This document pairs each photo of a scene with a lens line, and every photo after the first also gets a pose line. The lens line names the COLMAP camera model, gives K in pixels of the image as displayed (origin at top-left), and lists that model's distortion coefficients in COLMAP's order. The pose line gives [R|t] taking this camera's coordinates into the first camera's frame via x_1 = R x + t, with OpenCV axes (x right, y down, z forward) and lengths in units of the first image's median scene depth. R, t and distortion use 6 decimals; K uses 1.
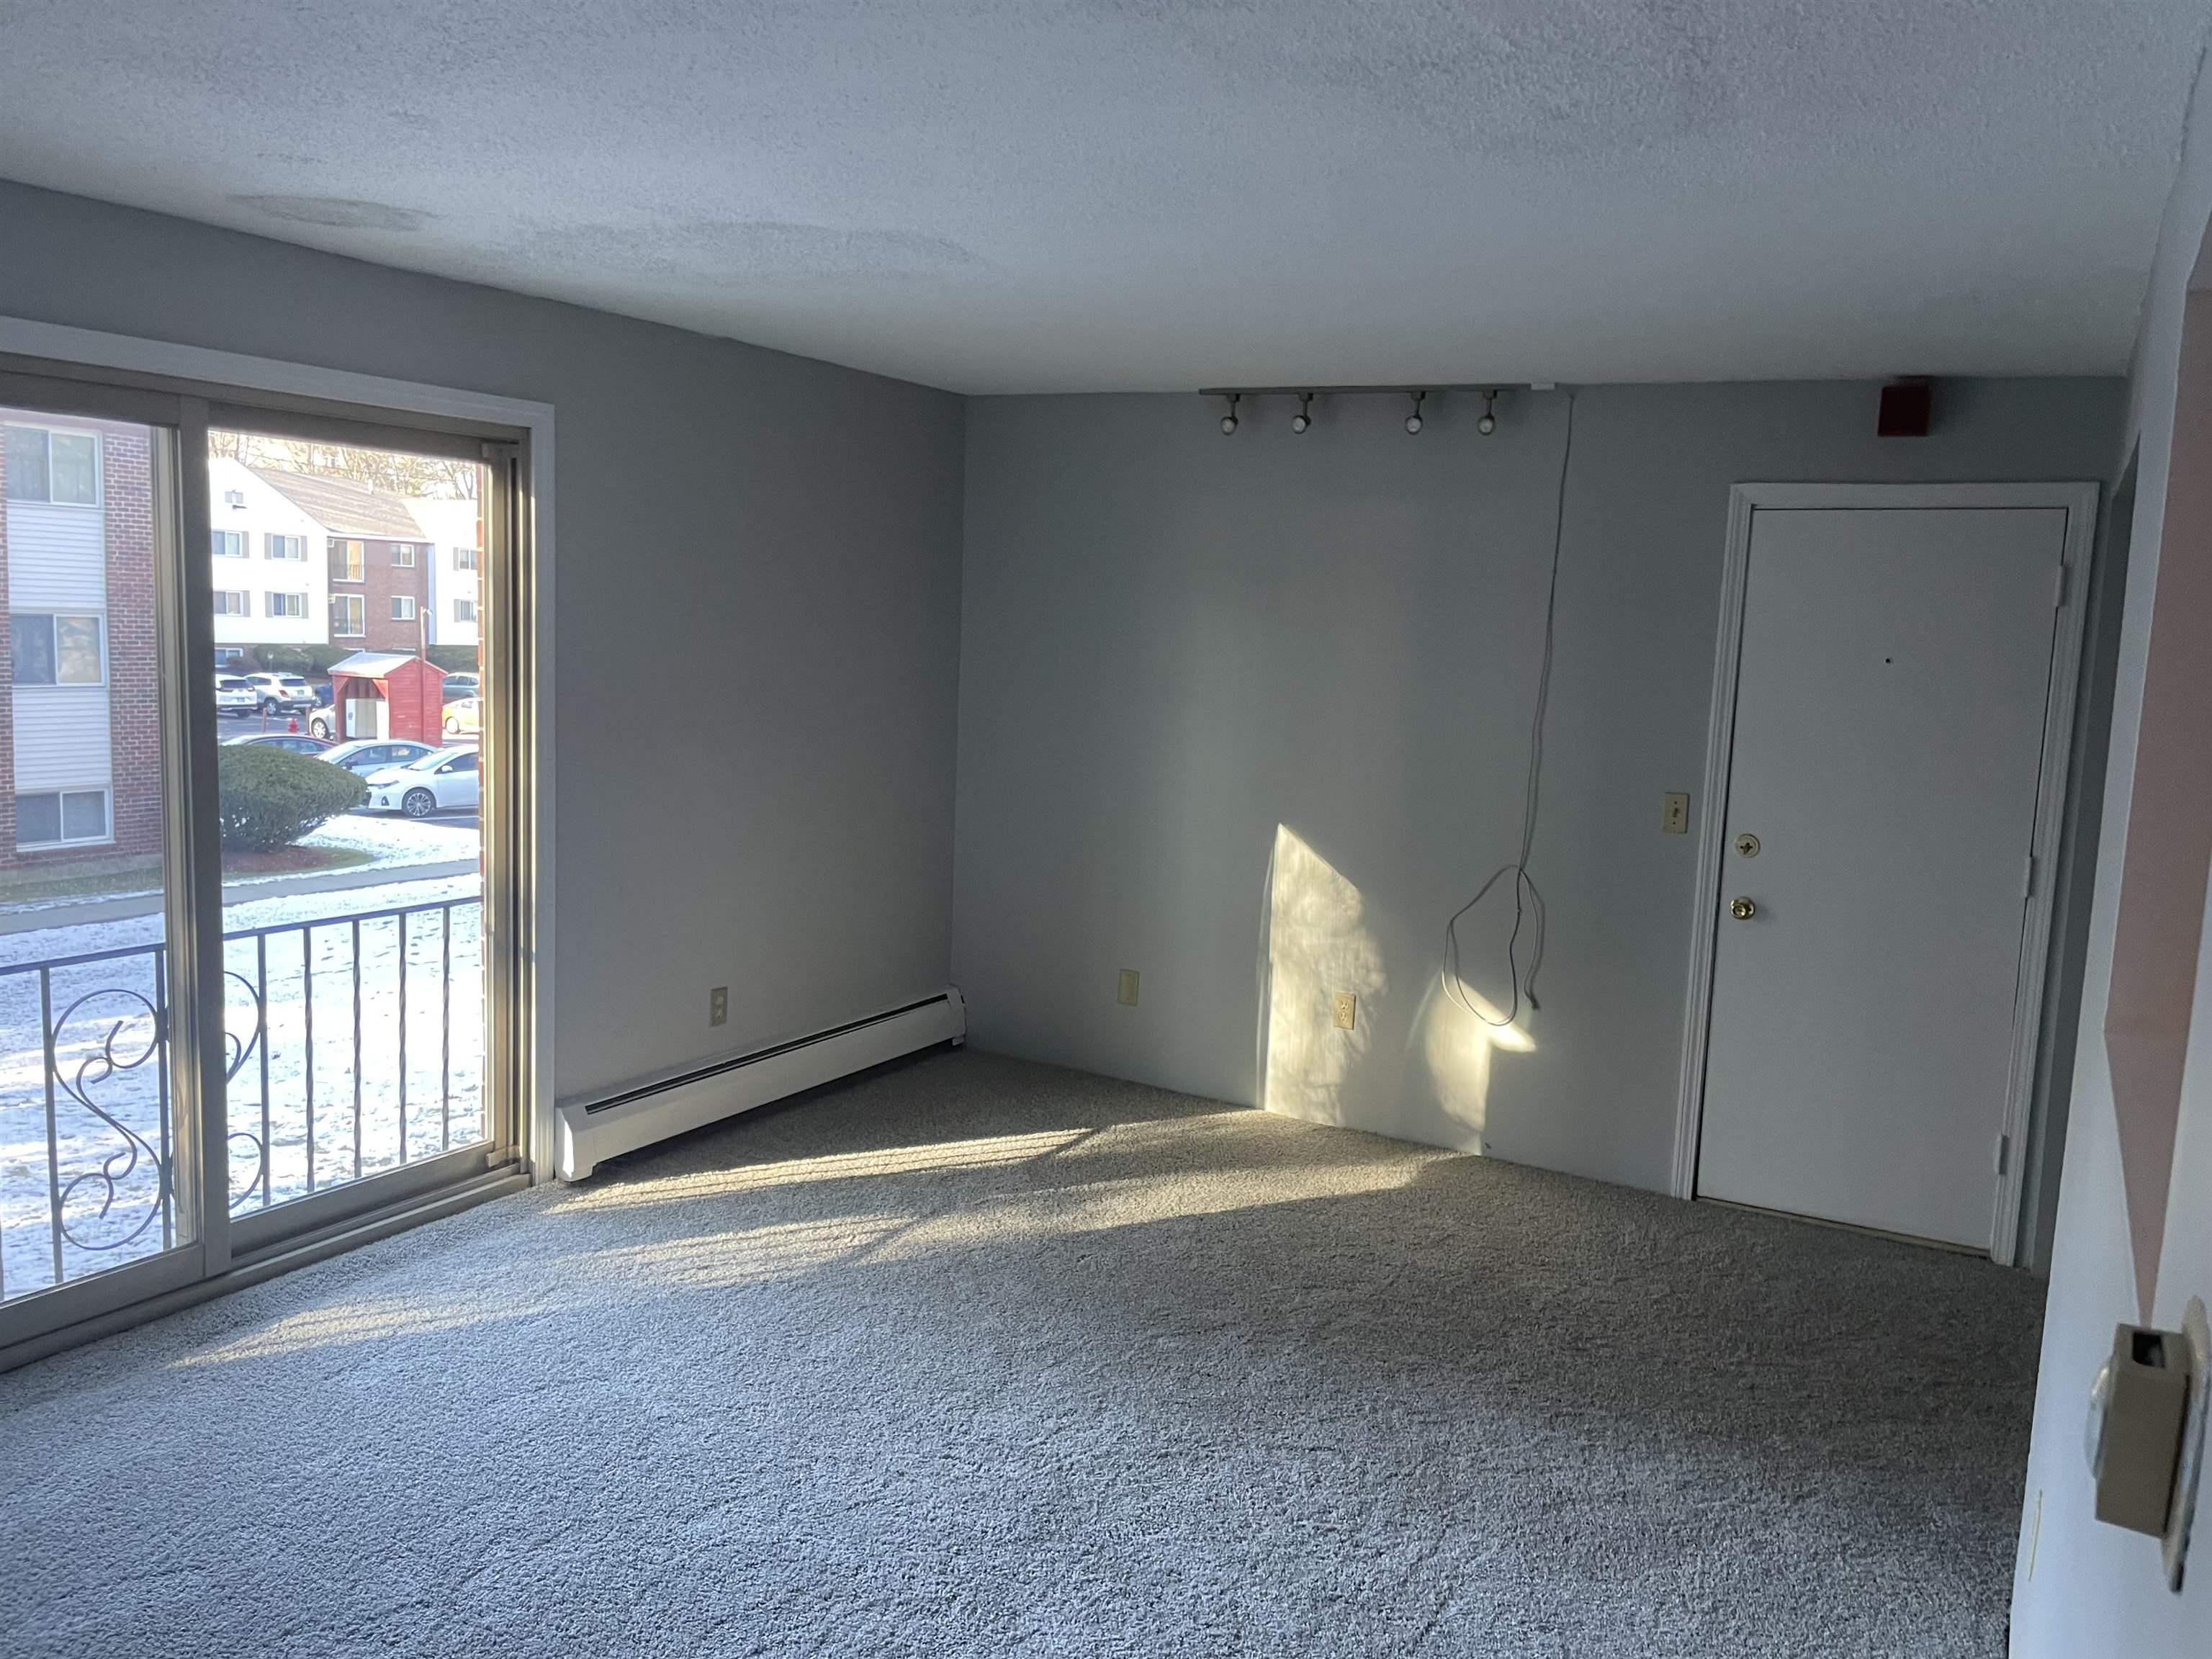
lens RADIAL K [[1682.4, 0, 1118.7], [0, 1682.4, 841.8], [0, 0, 1]] dist [0.094027, -0.124344]
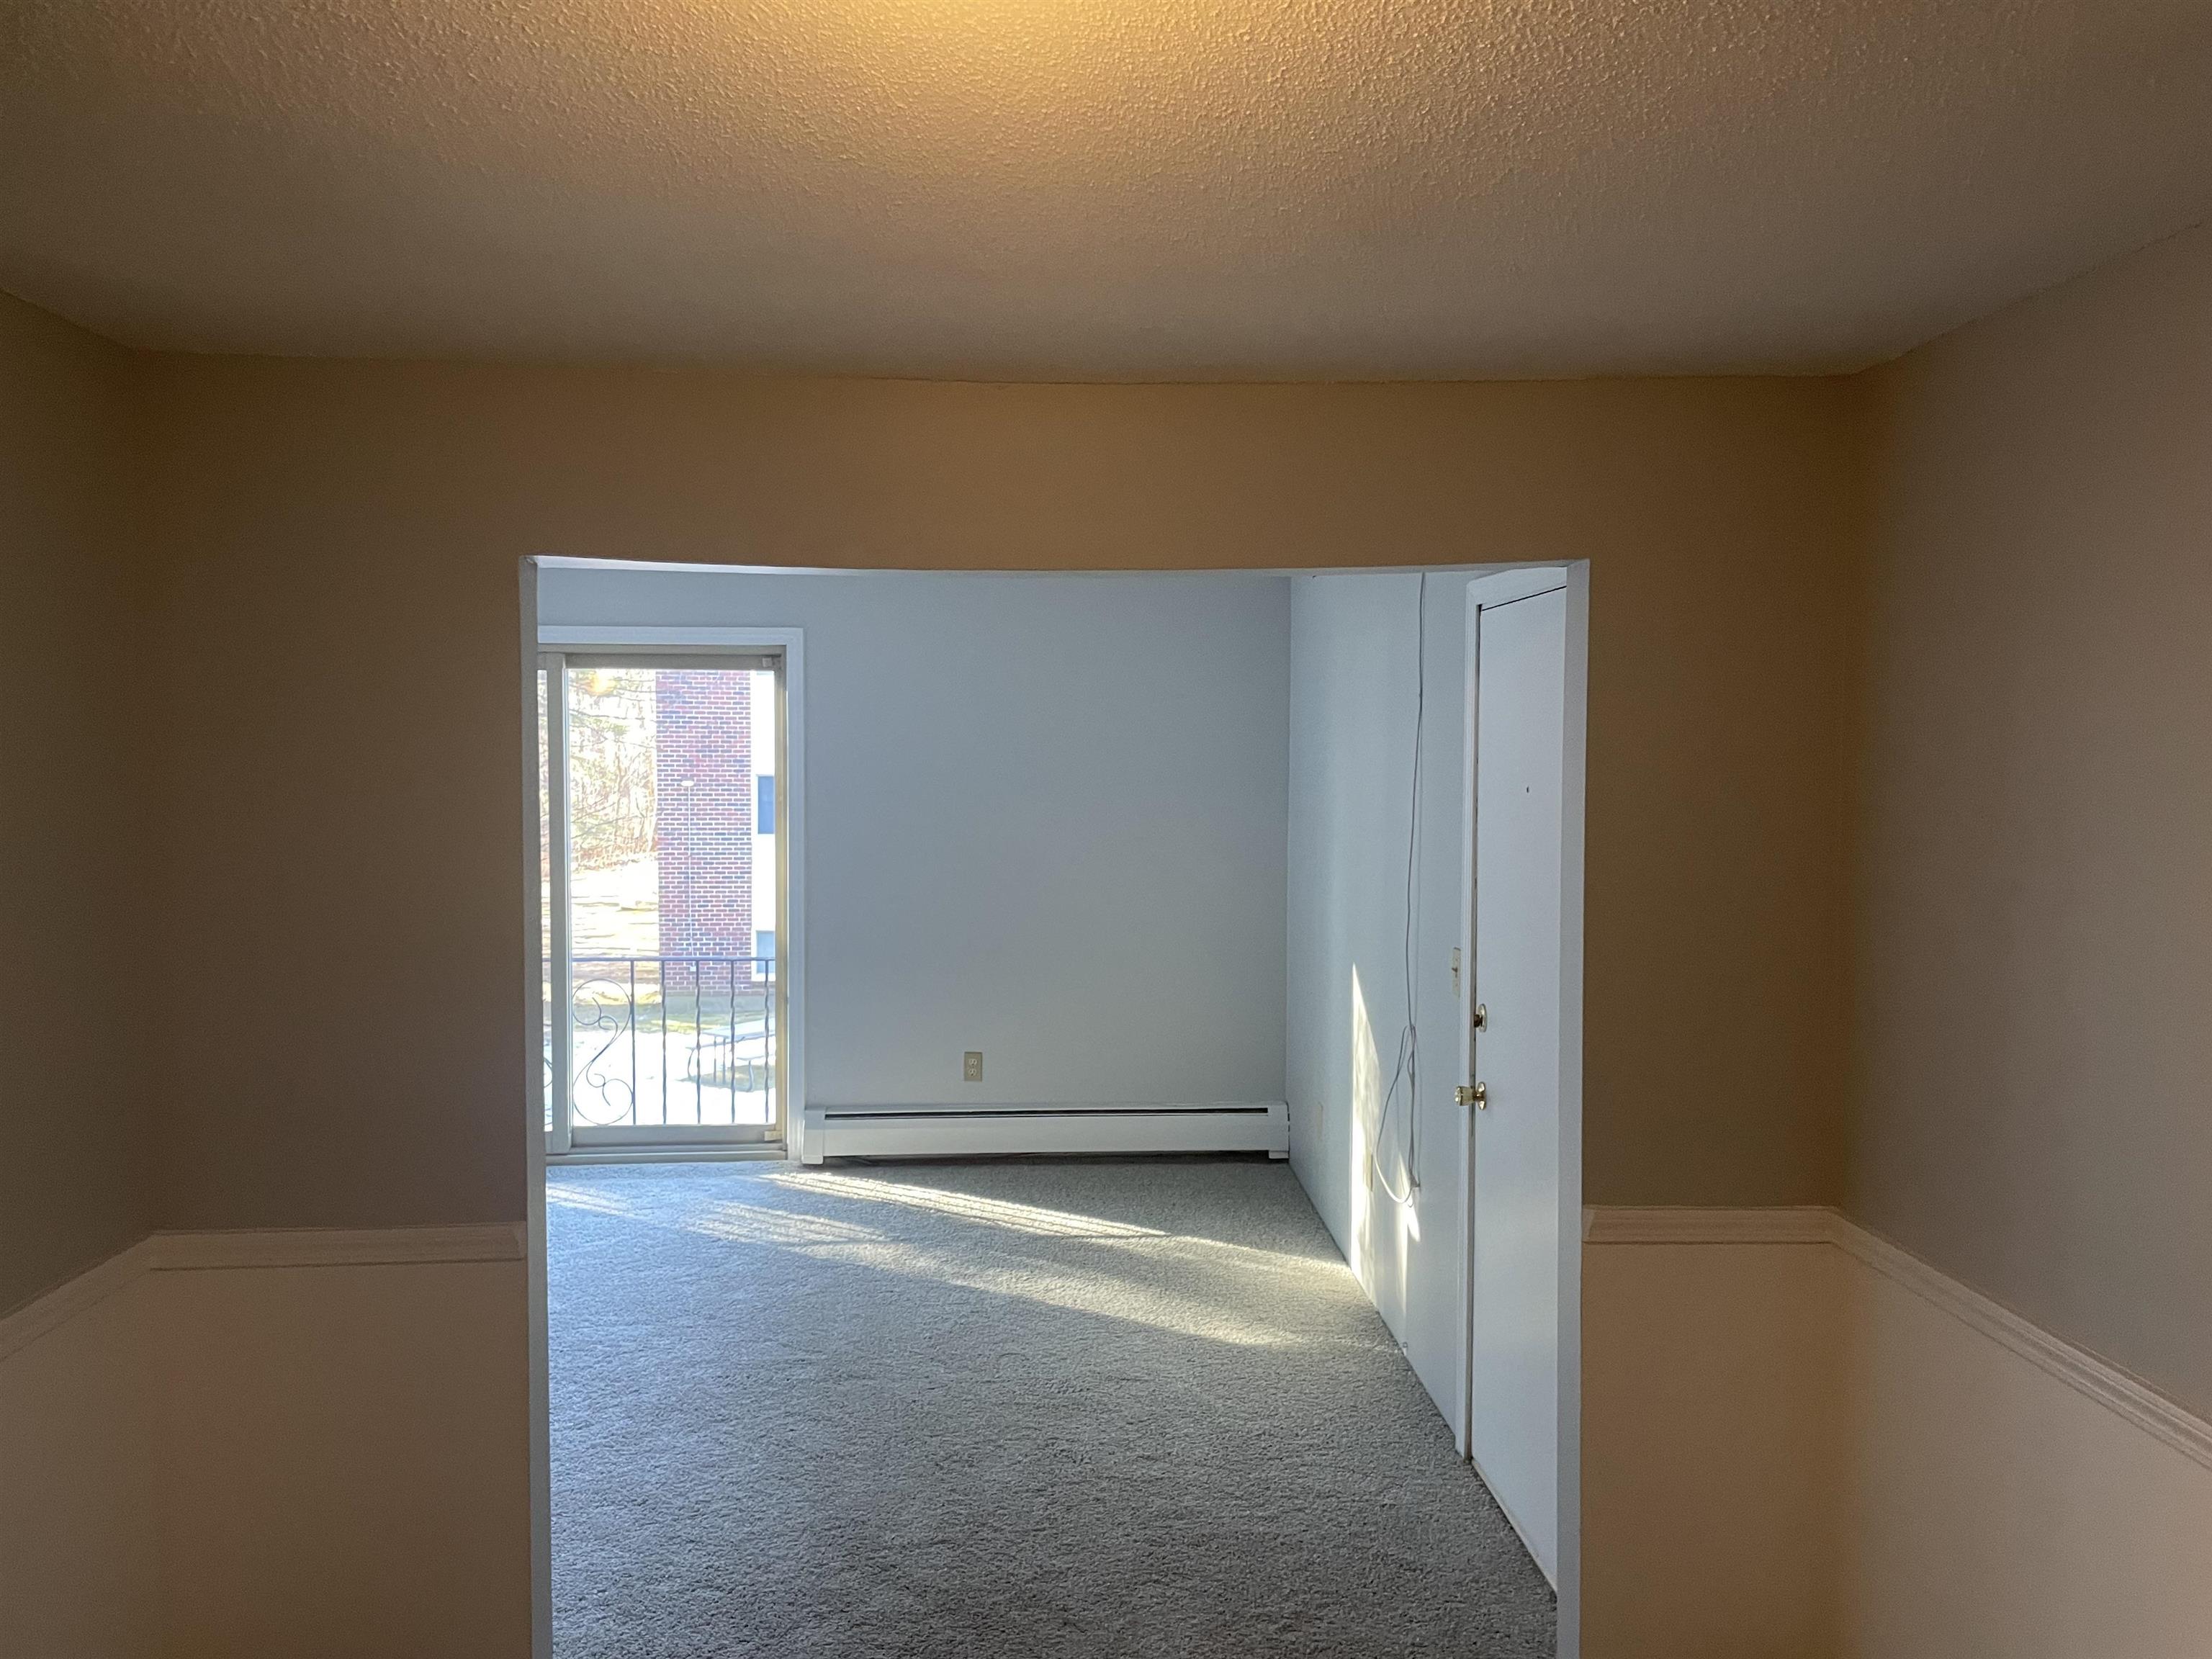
lens RADIAL K [[1682.4, 0, 1094.7], [0, 1682.4, 824.7], [0, 0, 1]] dist [0.094027, -0.124344]
pose [[0.530488, 0.007179, -0.847662, 0.958333], [-0.093526, 0.994355, -0.050110, -0.031860], [0.842517, 0.105861, 0.528165, 0.411071]]
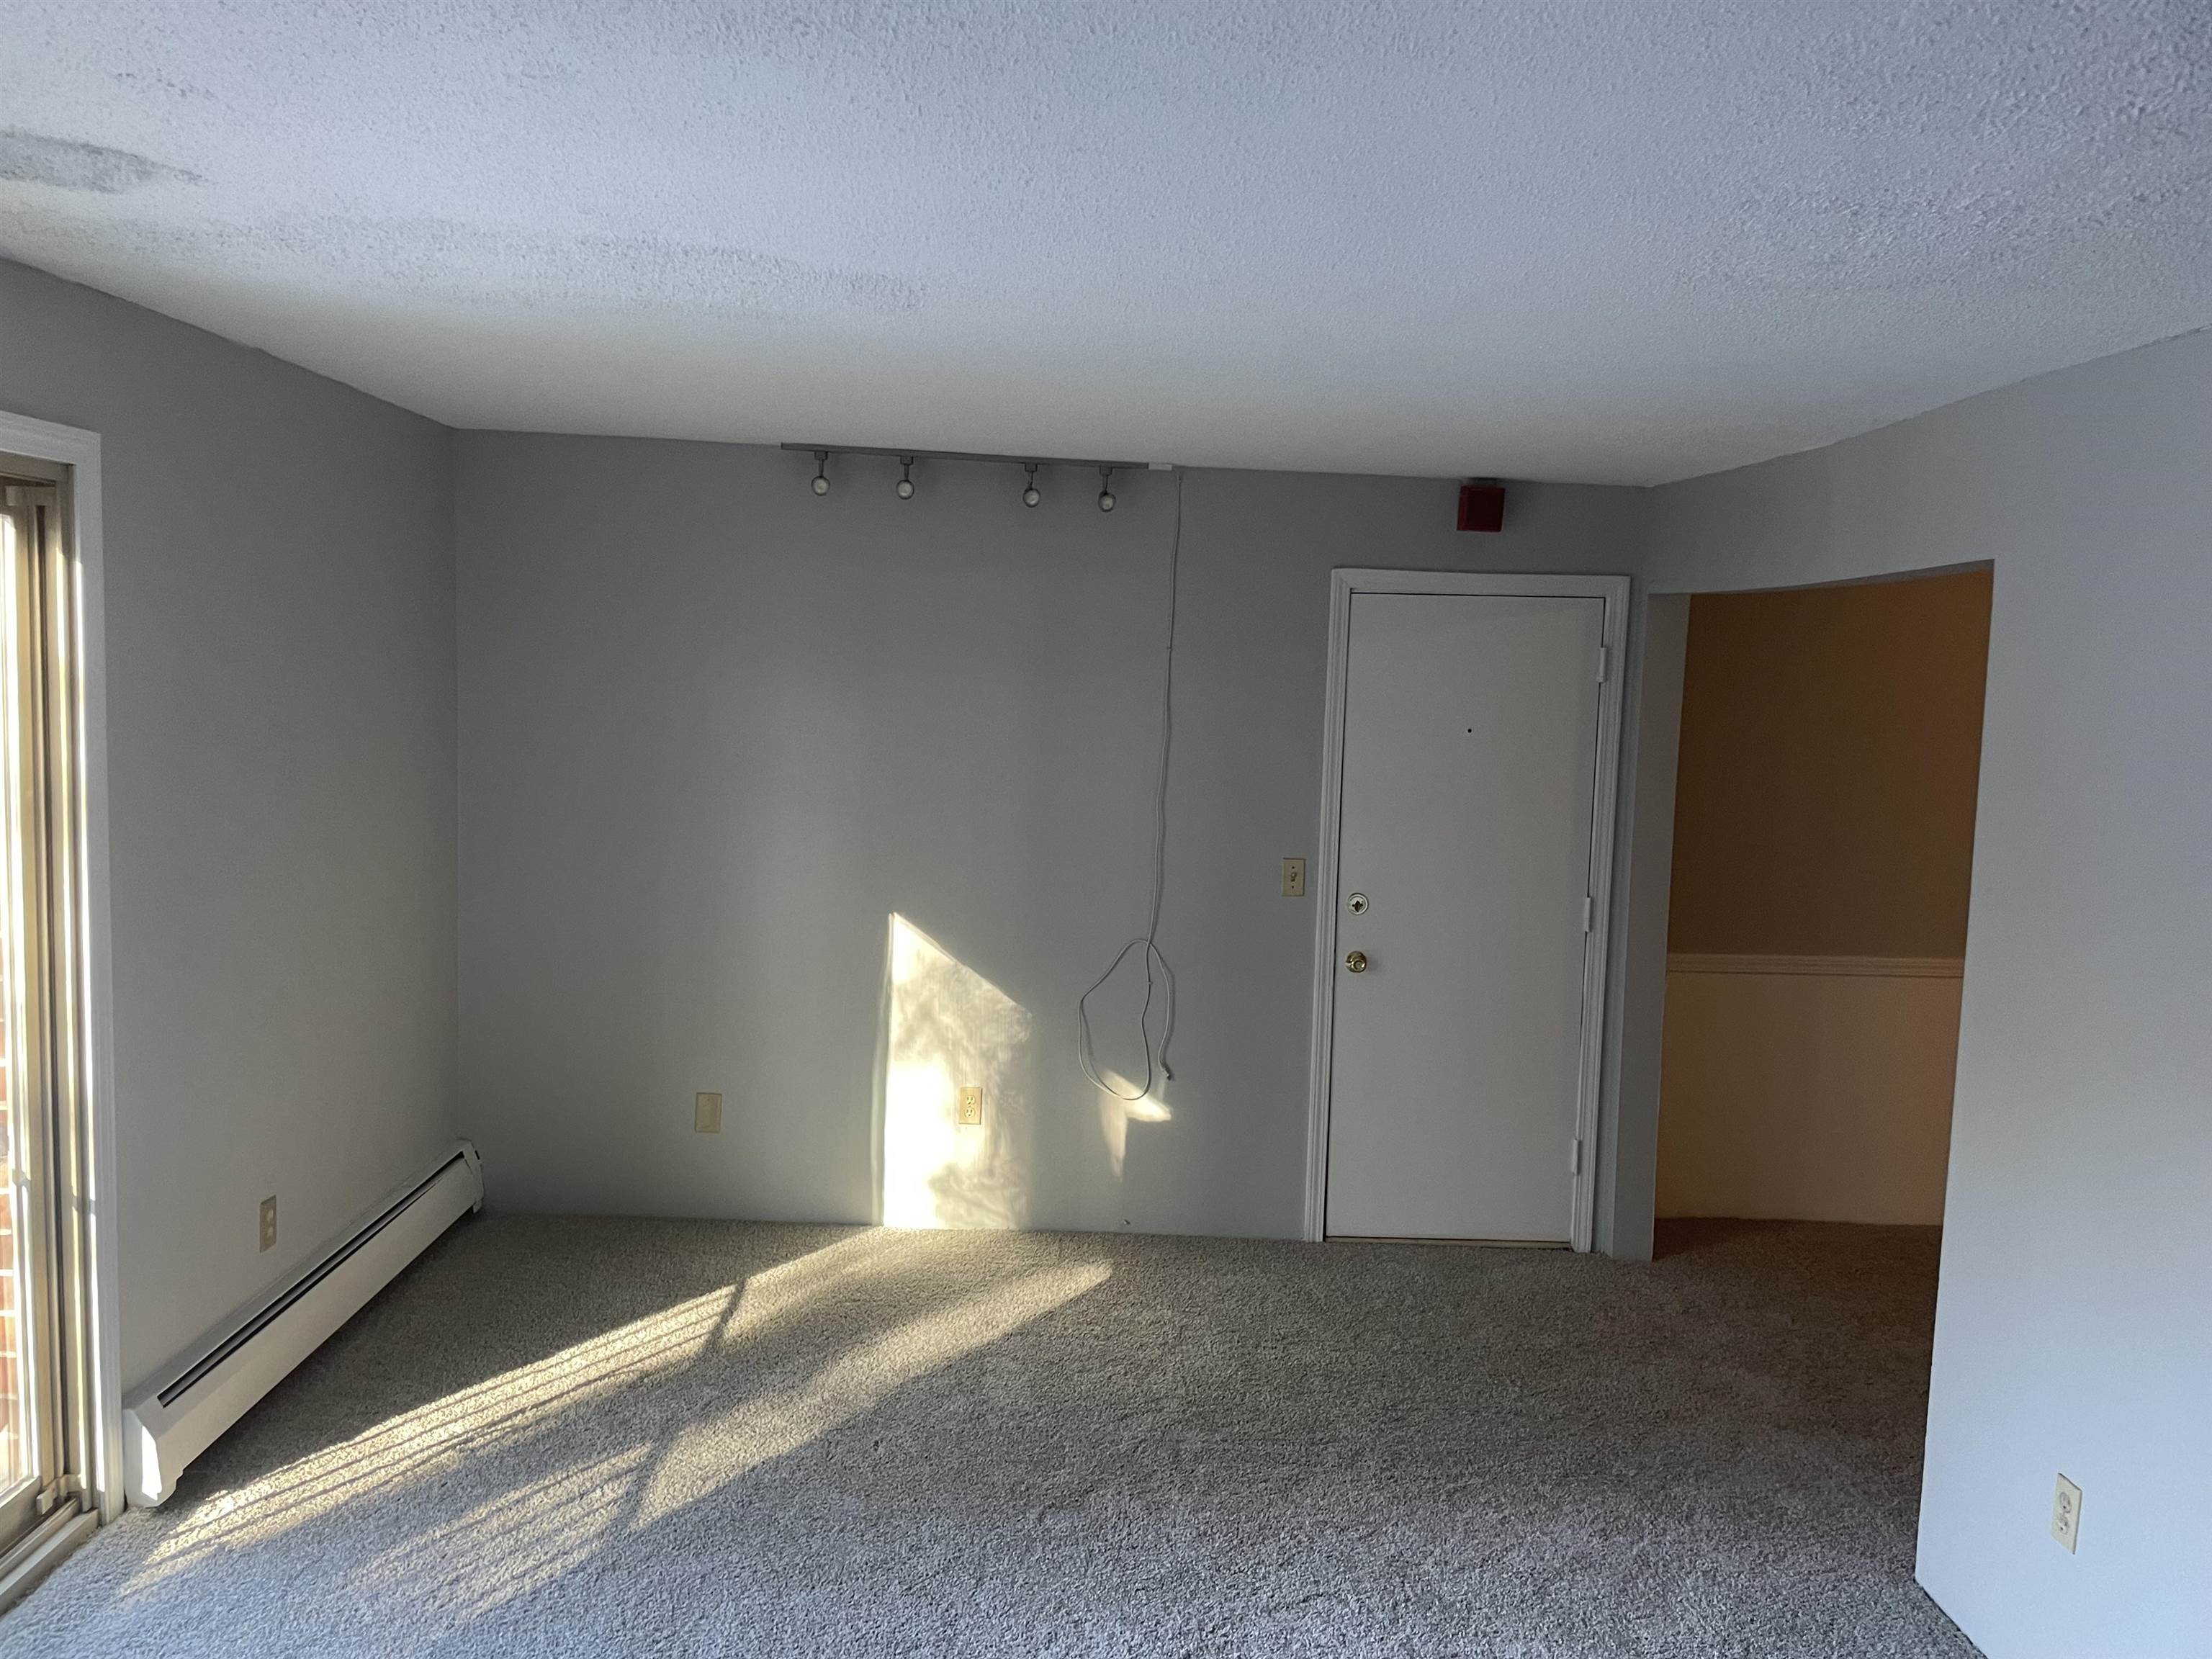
lens RADIAL K [[1682.4, 0, 1099.1], [0, 1682.4, 836.6], [0, 0, 1]] dist [0.094027, -0.124344]
pose [[0.865305, -0.061246, 0.497489, -0.305836], [0.070944, 0.997480, -0.000598, -0.051827], [-0.496199, 0.035811, 0.867470, 0.157178]]
